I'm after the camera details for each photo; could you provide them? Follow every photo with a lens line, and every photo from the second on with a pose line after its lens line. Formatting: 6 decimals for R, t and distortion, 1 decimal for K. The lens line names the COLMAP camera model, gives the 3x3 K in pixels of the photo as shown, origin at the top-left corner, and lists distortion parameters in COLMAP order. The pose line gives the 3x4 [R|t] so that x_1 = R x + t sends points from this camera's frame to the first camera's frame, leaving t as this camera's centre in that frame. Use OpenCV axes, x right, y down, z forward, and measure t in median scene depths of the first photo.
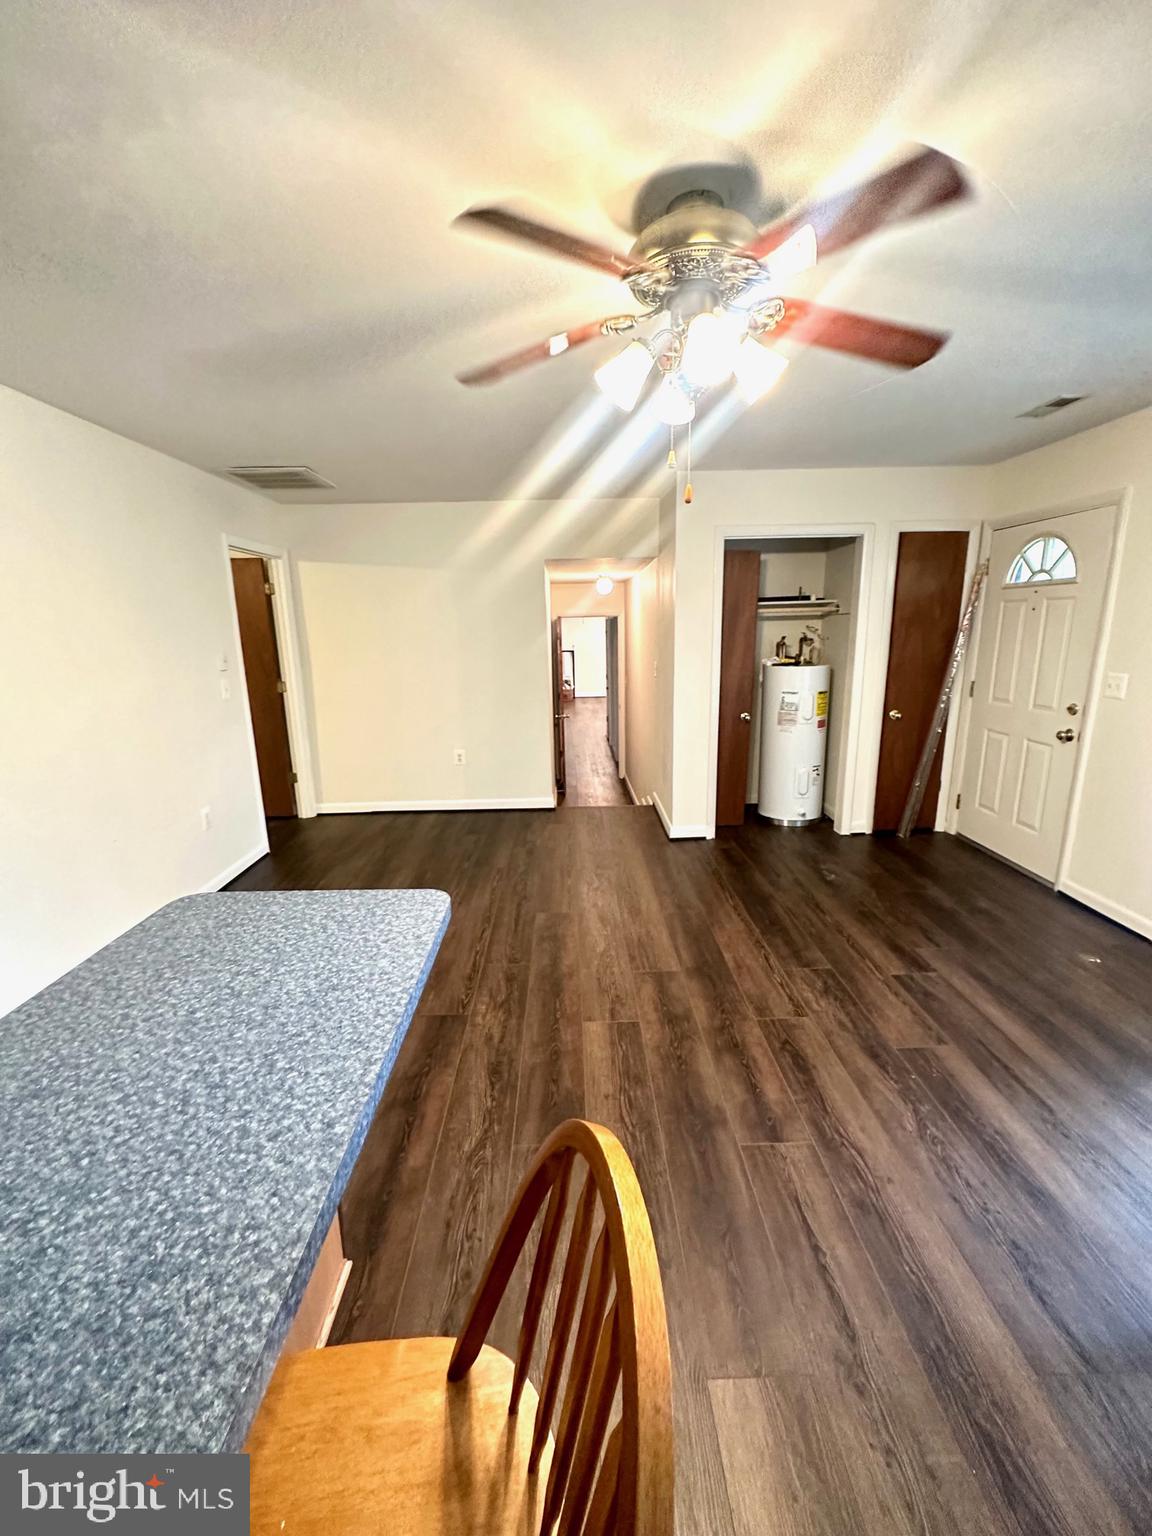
lens RADIAL K [[615.5, 0, 576.0], [0, 615.5, 768.0], [0, 0, 1]] dist [-0.003370, -0.000105]
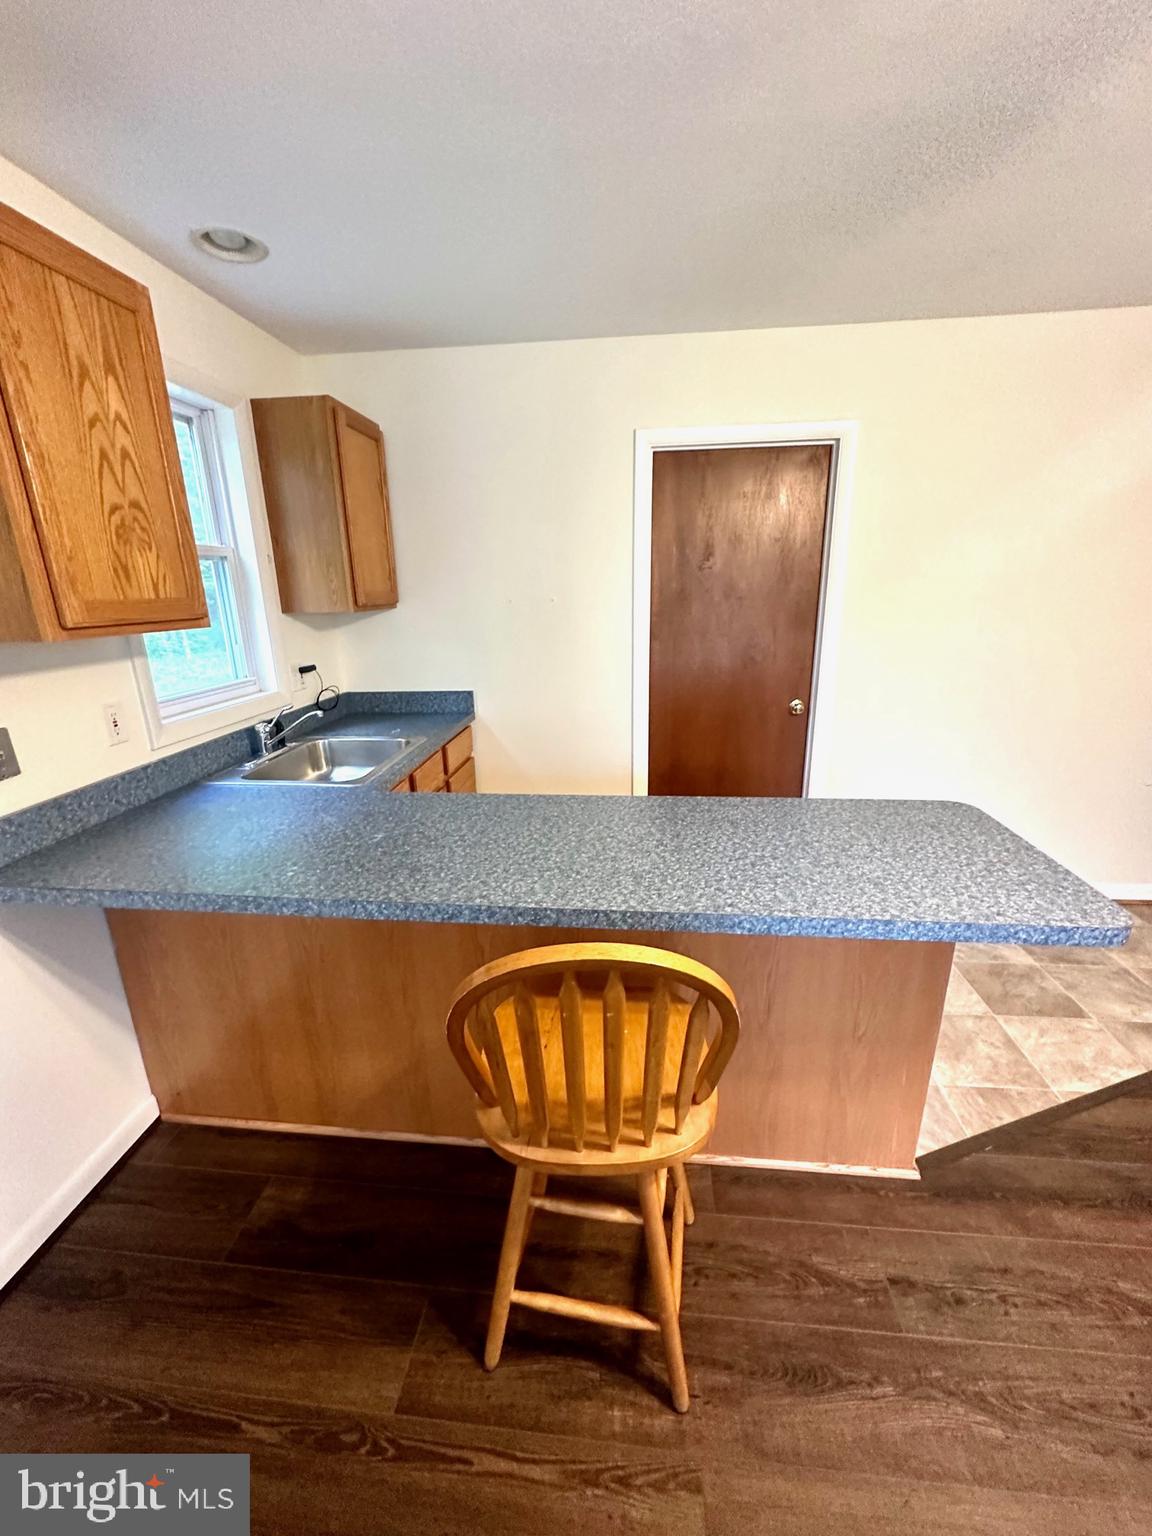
lens RADIAL K [[612.4, 0, 576.0], [0, 612.4, 768.0], [0, 0, 1]] dist [-0.000940, -0.000220]
pose [[-0.118701, 0.306196, -0.944539, 0.345713], [-0.199203, 0.924580, 0.324760, -0.054107], [0.972743, 0.226704, -0.048753, 0.219177]]
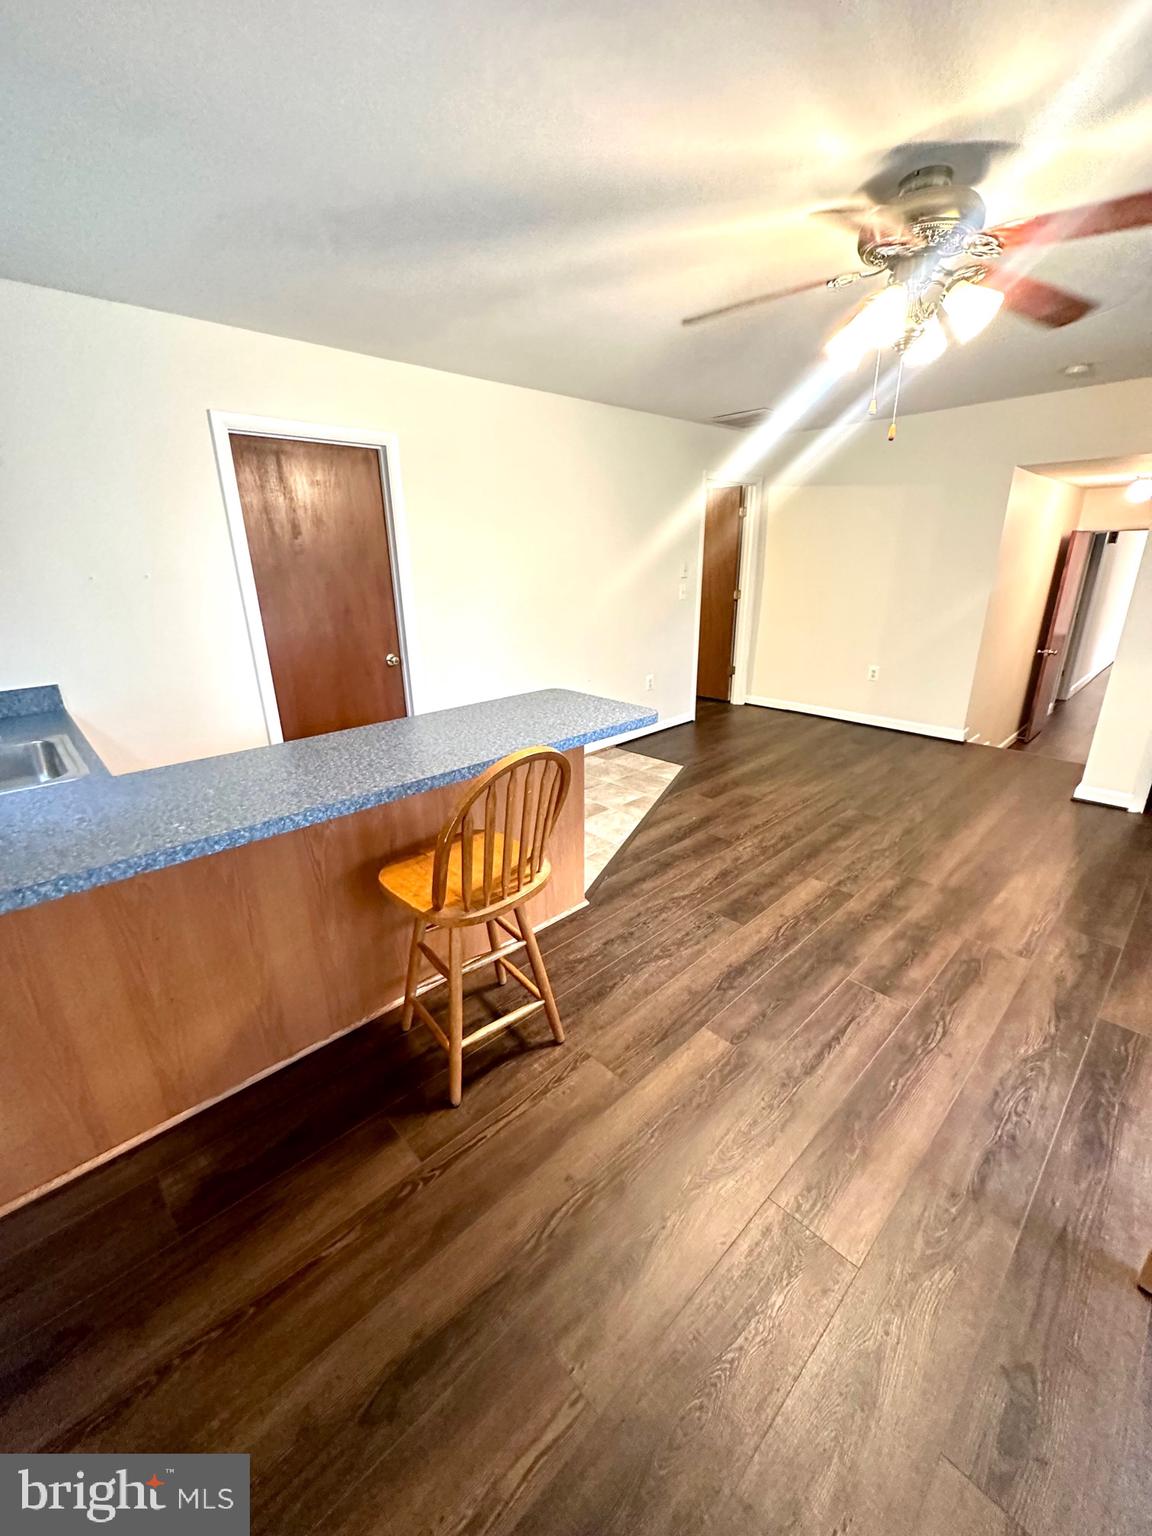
lens RADIAL K [[612.4, 0, 576.0], [0, 612.4, 768.0], [0, 0, 1]] dist [-0.000940, -0.000220]
pose [[0.674916, 0.252935, -0.693190, 0.552821], [-0.162649, 0.967305, 0.194593, 0.041974], [0.719745, -0.018588, 0.693990, -0.211517]]
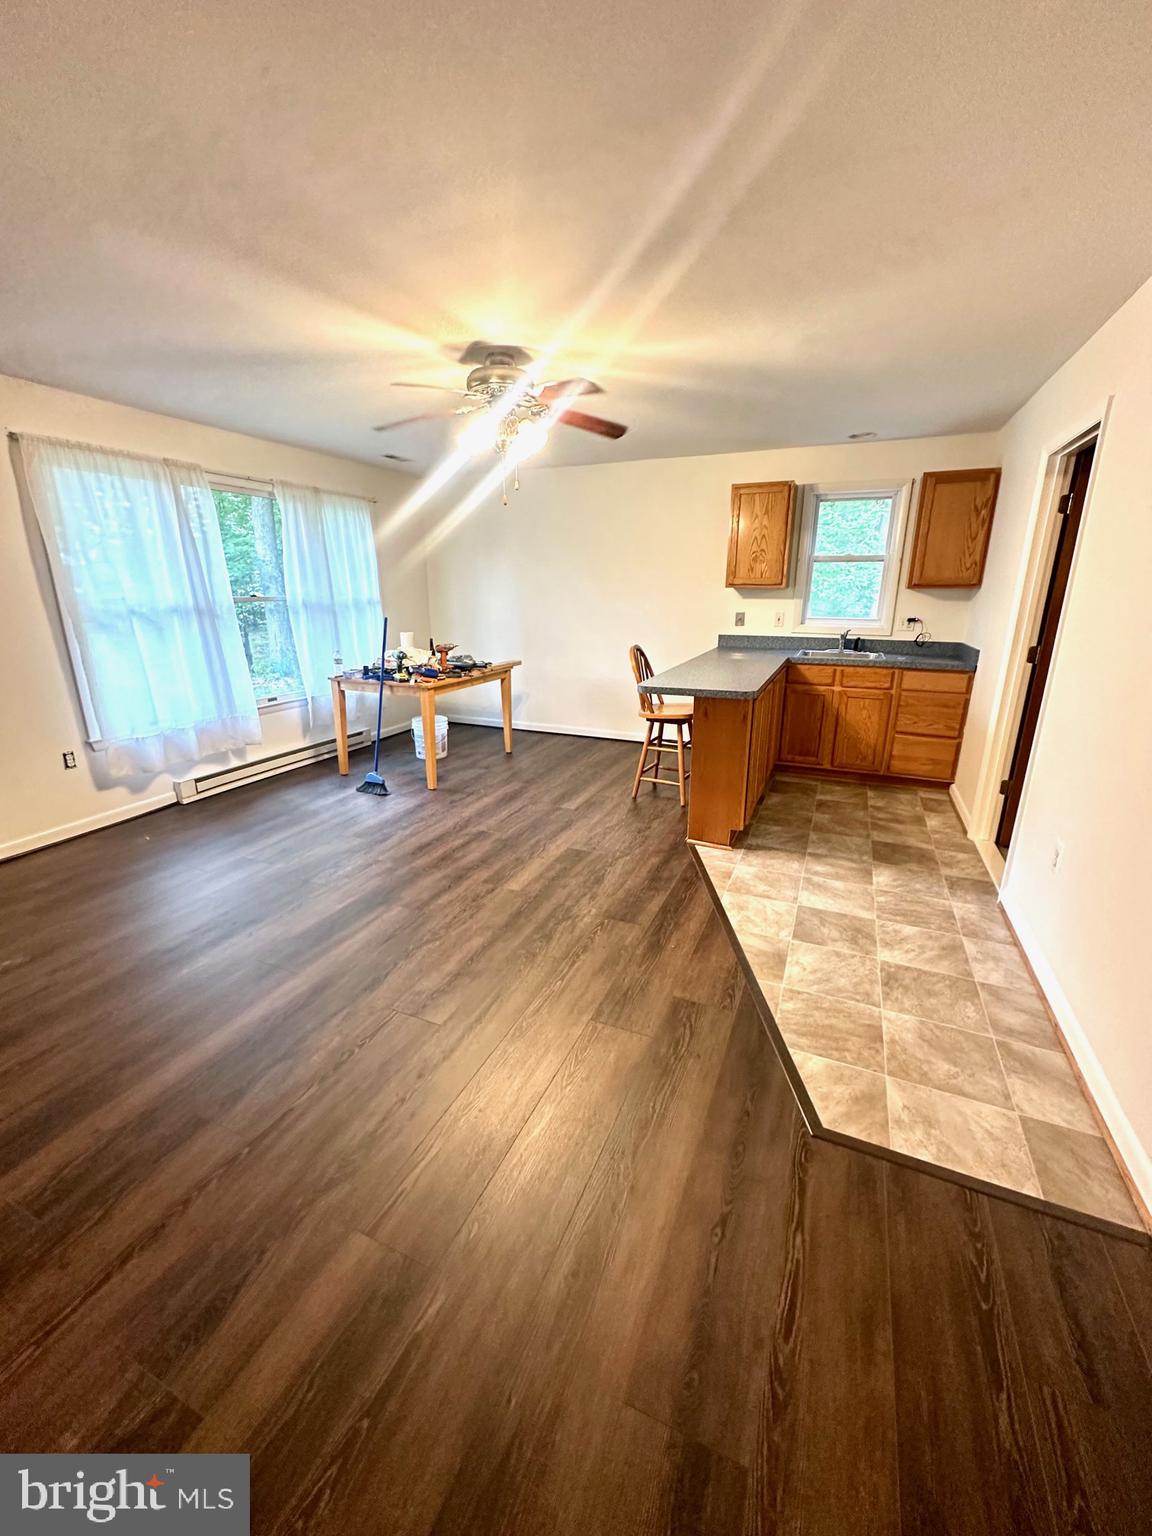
lens RADIAL K [[612.4, 0, 576.0], [0, 612.4, 768.0], [0, 0, 1]] dist [-0.000940, -0.000220]
pose [[-0.909501, -0.099783, 0.403547, -0.643096], [0.109249, 0.879266, 0.463633, -0.414914], [-0.401088, 0.465762, -0.788793, 2.048004]]
